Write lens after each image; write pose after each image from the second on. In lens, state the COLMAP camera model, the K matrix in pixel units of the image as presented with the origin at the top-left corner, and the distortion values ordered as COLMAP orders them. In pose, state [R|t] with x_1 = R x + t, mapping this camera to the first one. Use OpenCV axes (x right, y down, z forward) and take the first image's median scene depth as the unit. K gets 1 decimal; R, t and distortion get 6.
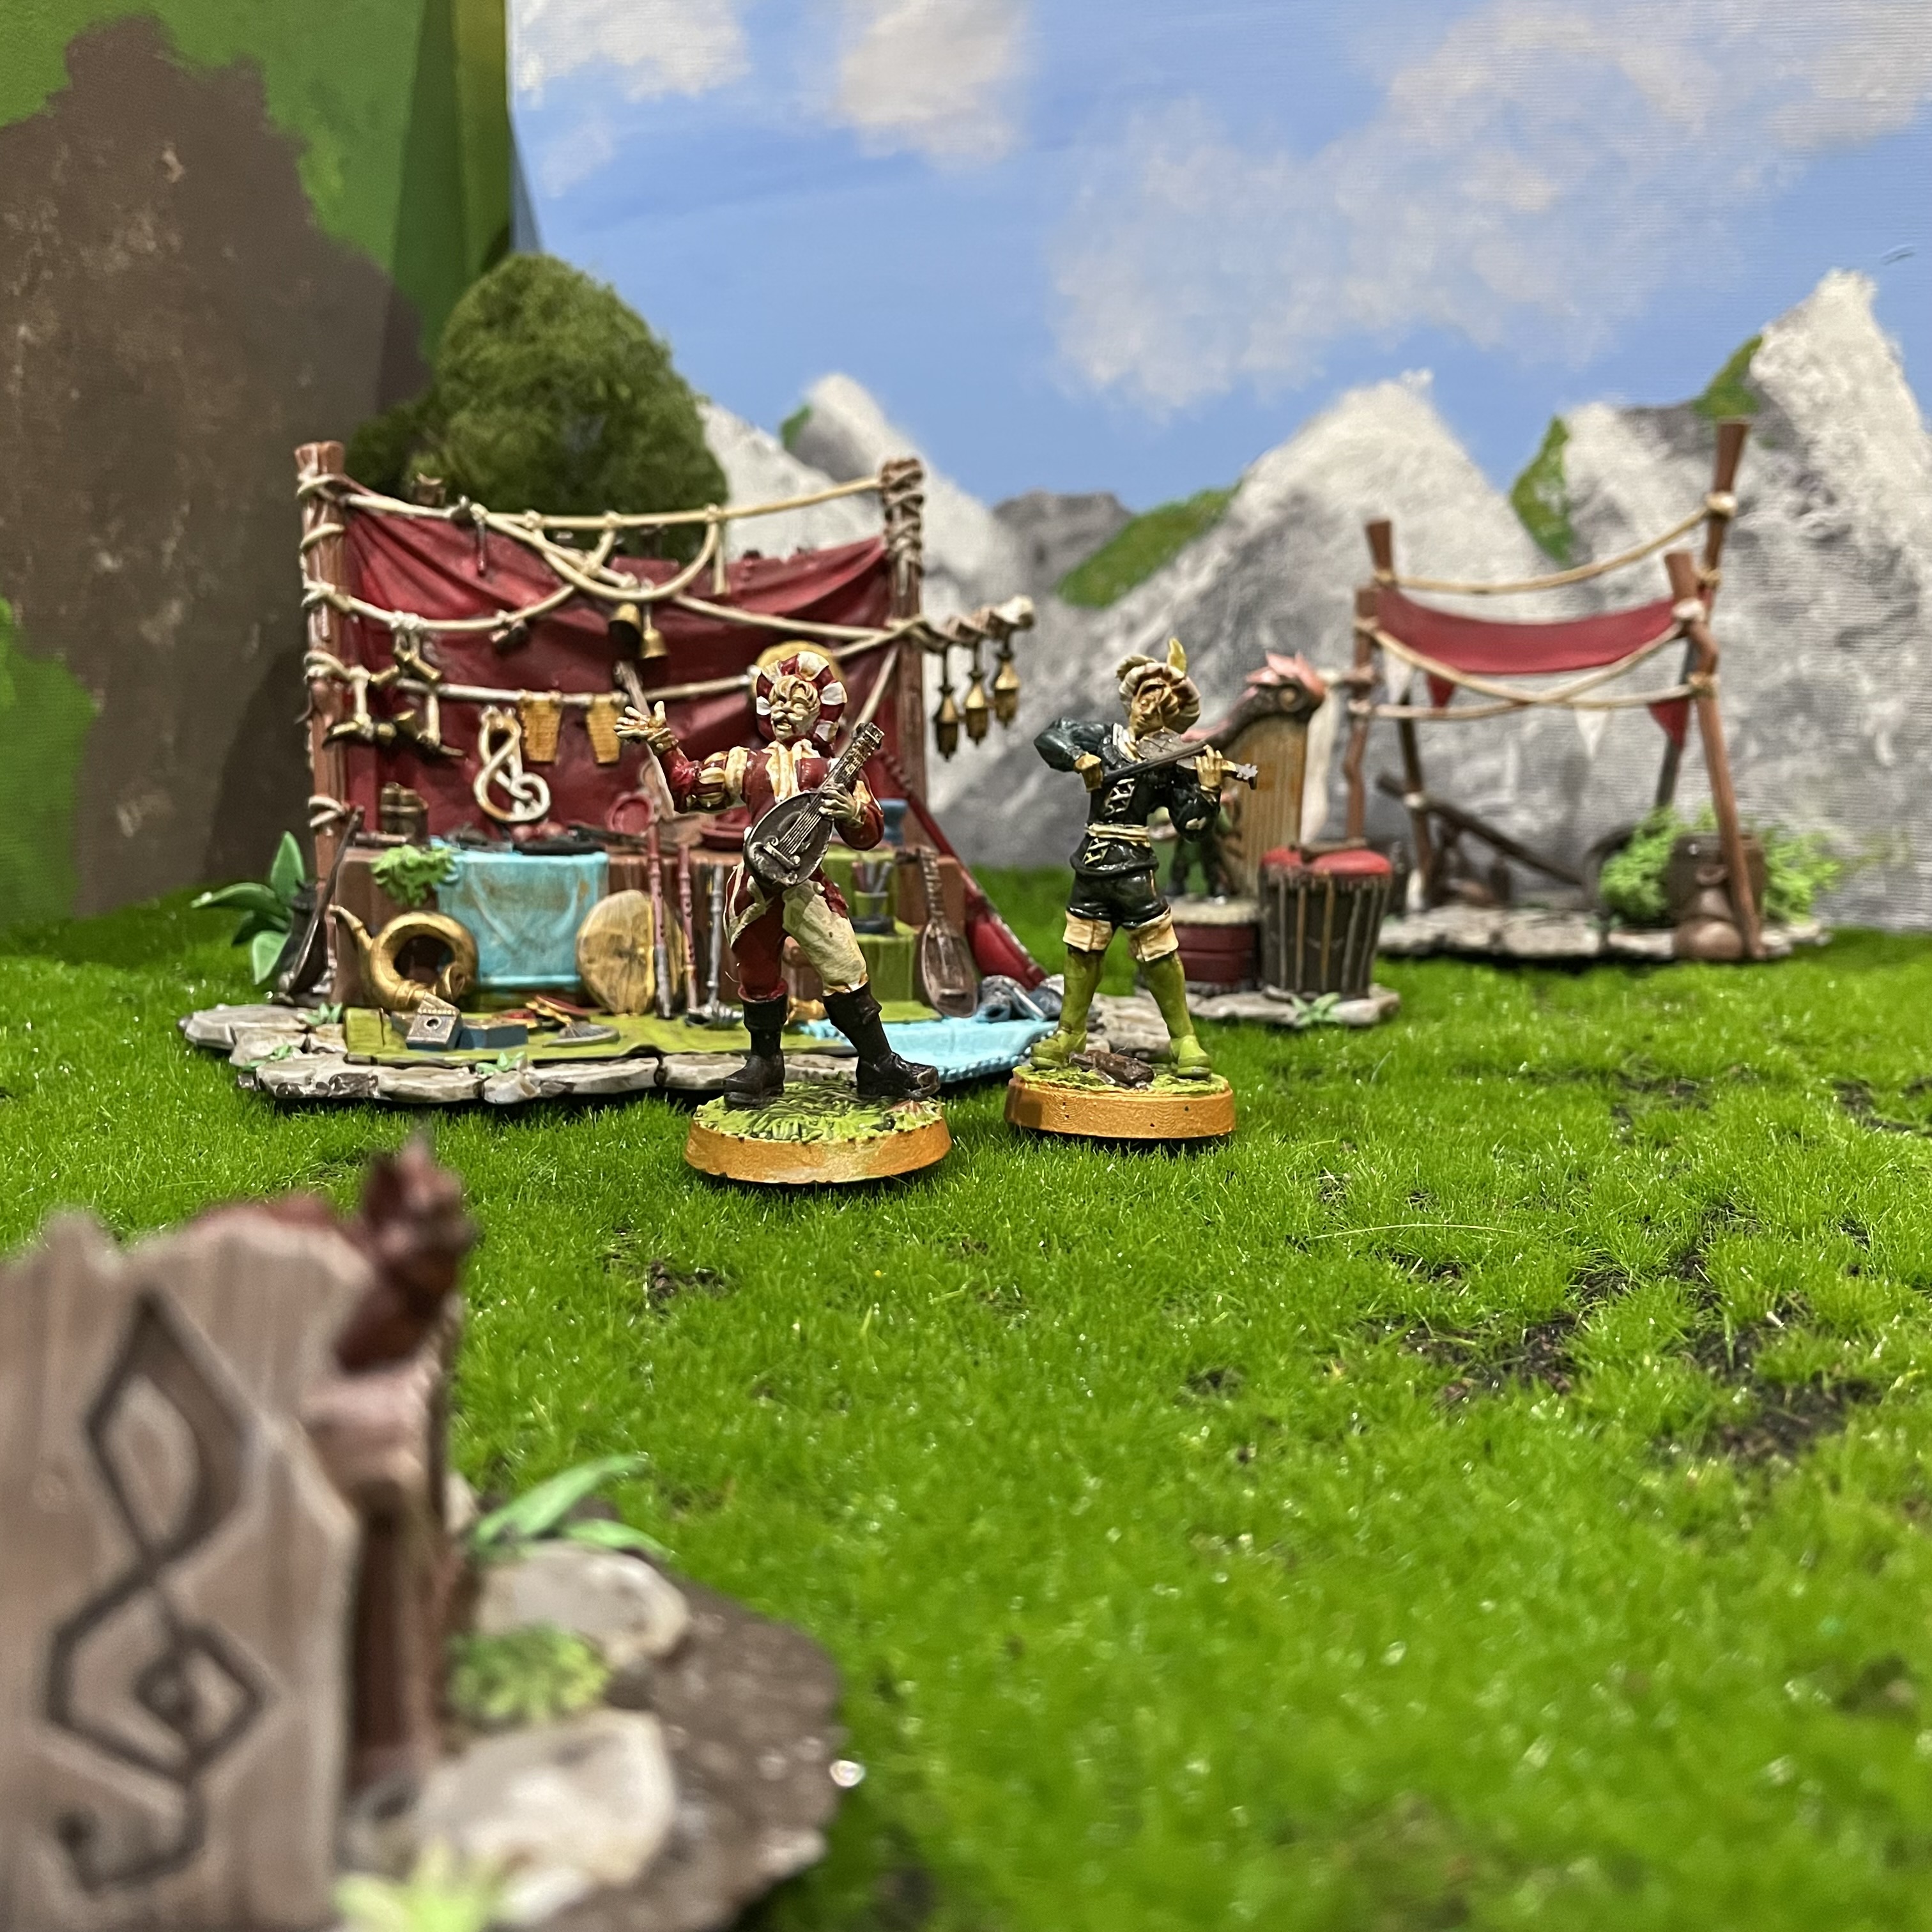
lens RADIAL K [[1984.3, 0, 940.0], [0, 1984.3, 1007.4], [0, 0, 1]] dist [-0.009916, 0.000000]
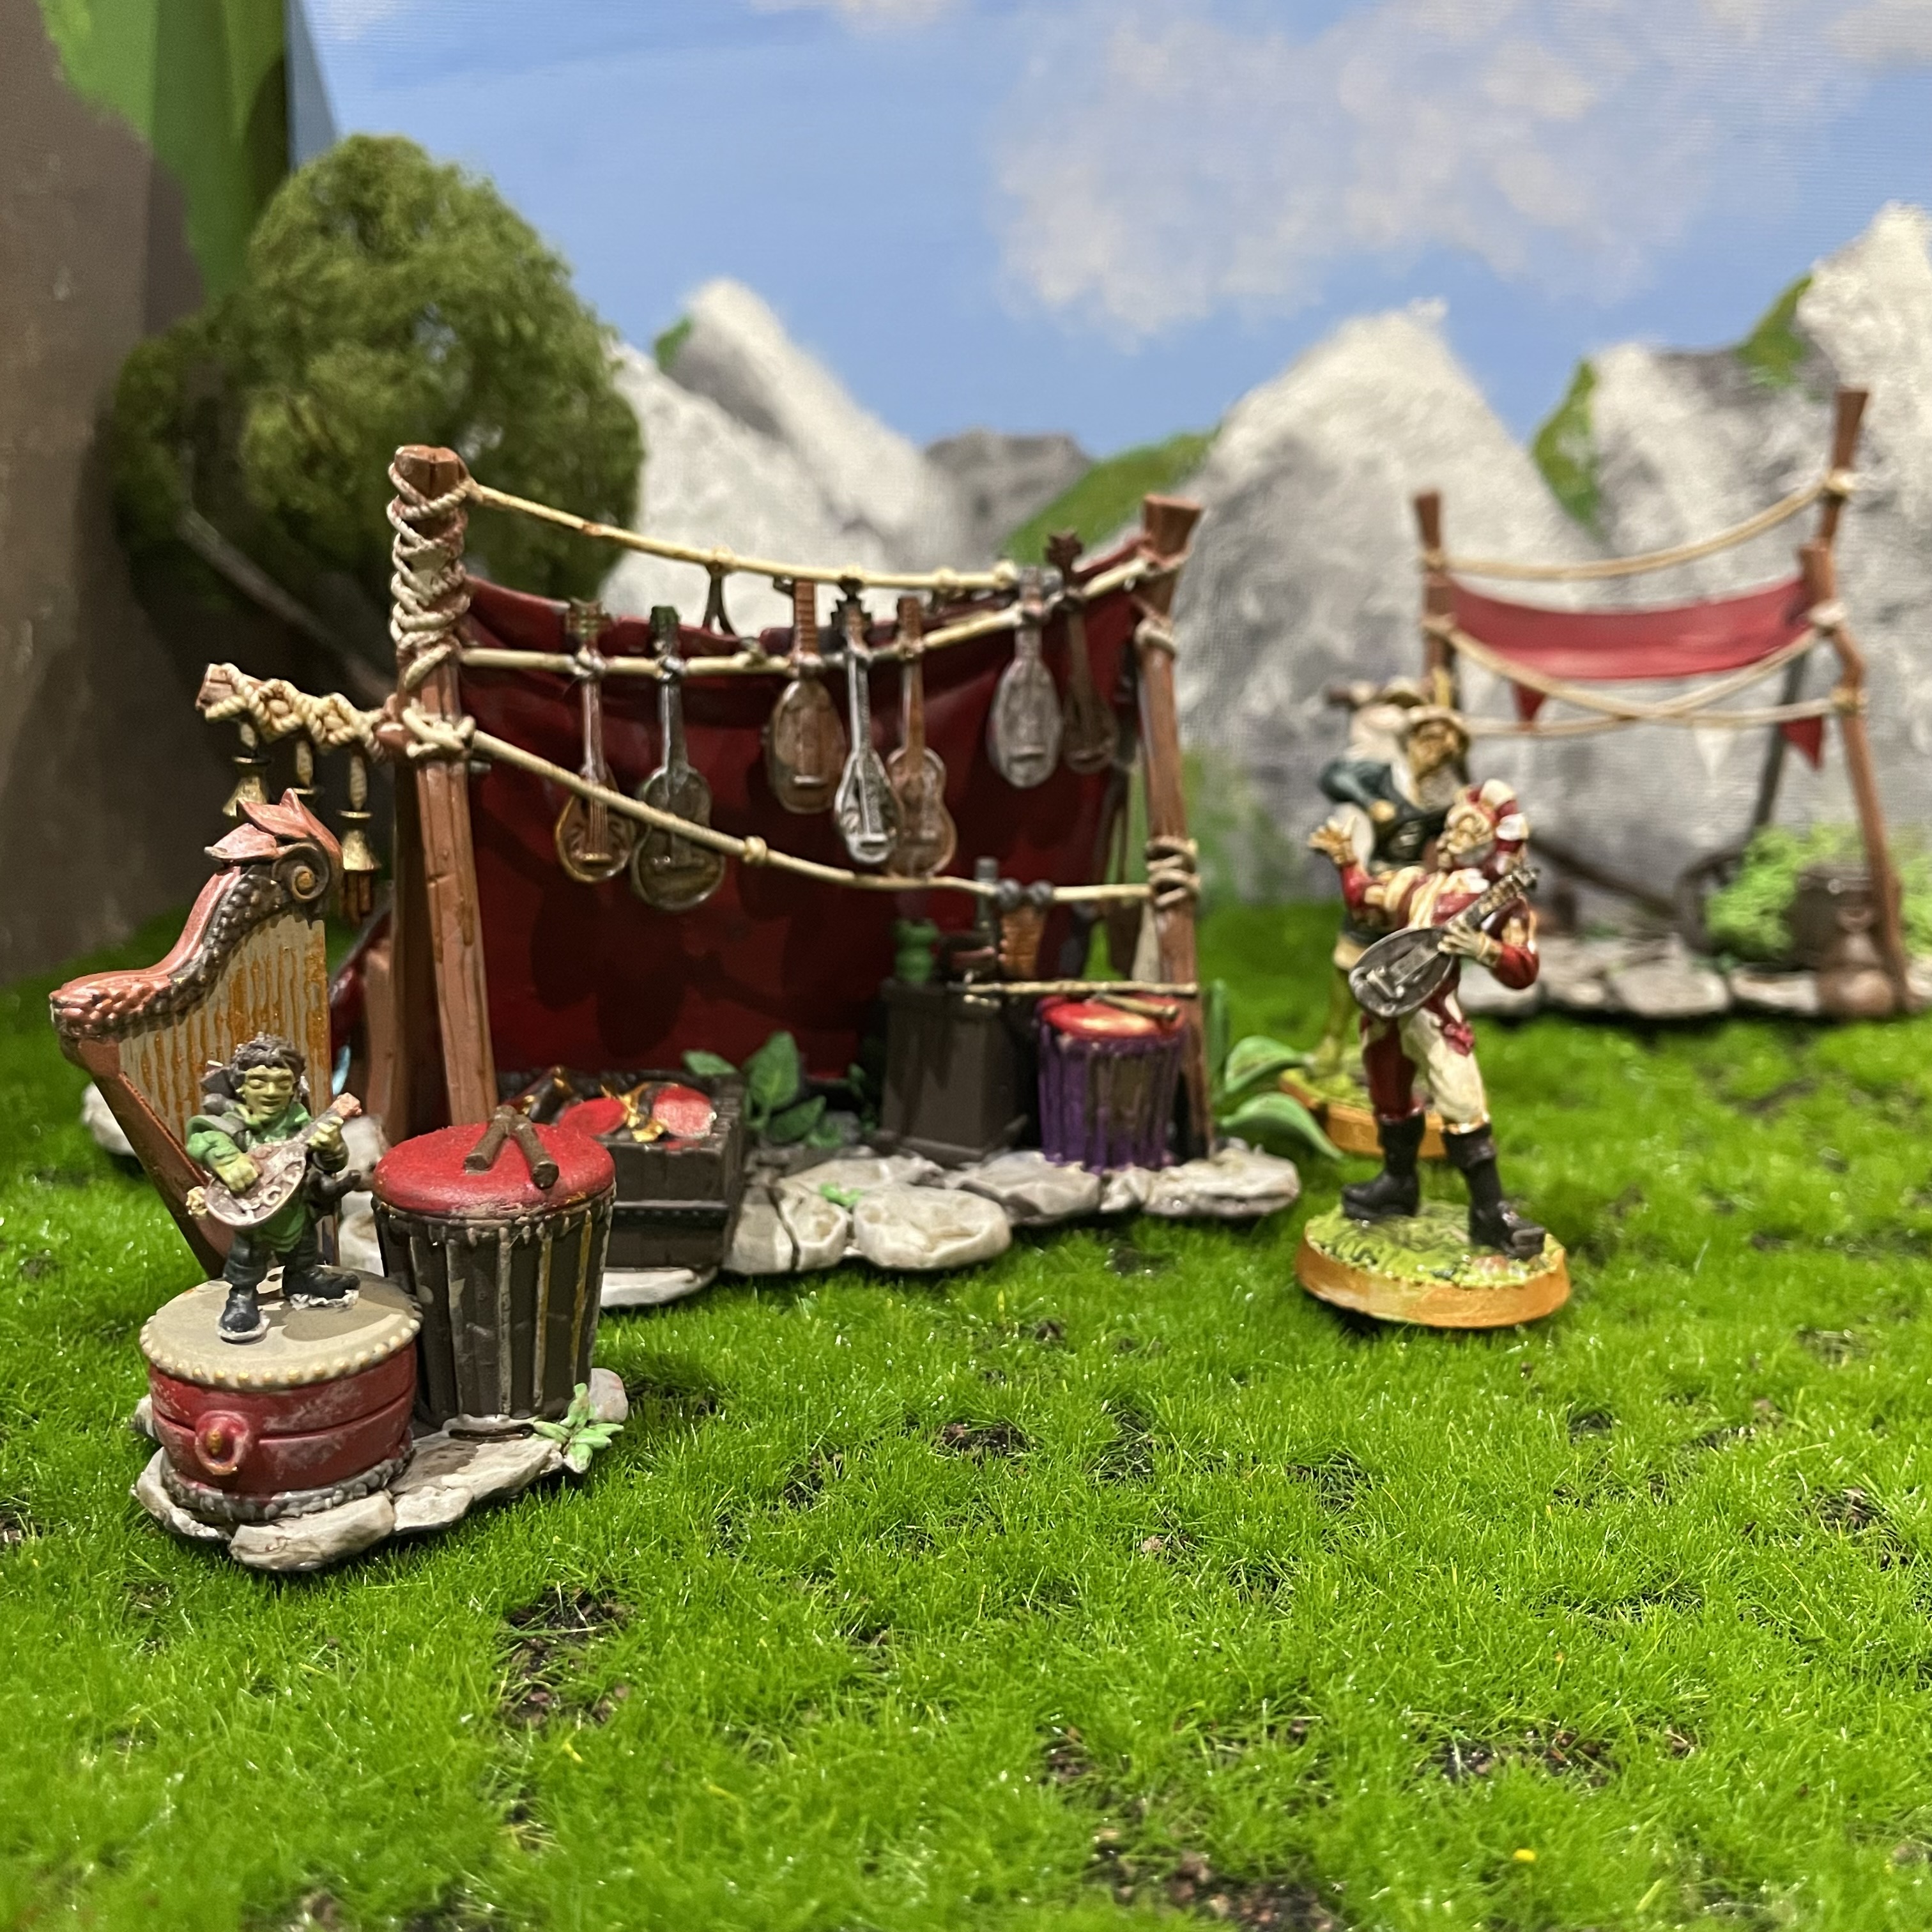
lens RADIAL K [[1984.3, 0, 952.5], [0, 1984.3, 976.9], [0, 0, 1]] dist [-0.009916, 0.000000]
pose [[0.977185, -0.054401, 0.205307, -0.158346], [0.037683, 0.995712, 0.084481, -0.108912], [-0.209022, -0.074817, 0.975045, 0.178296]]
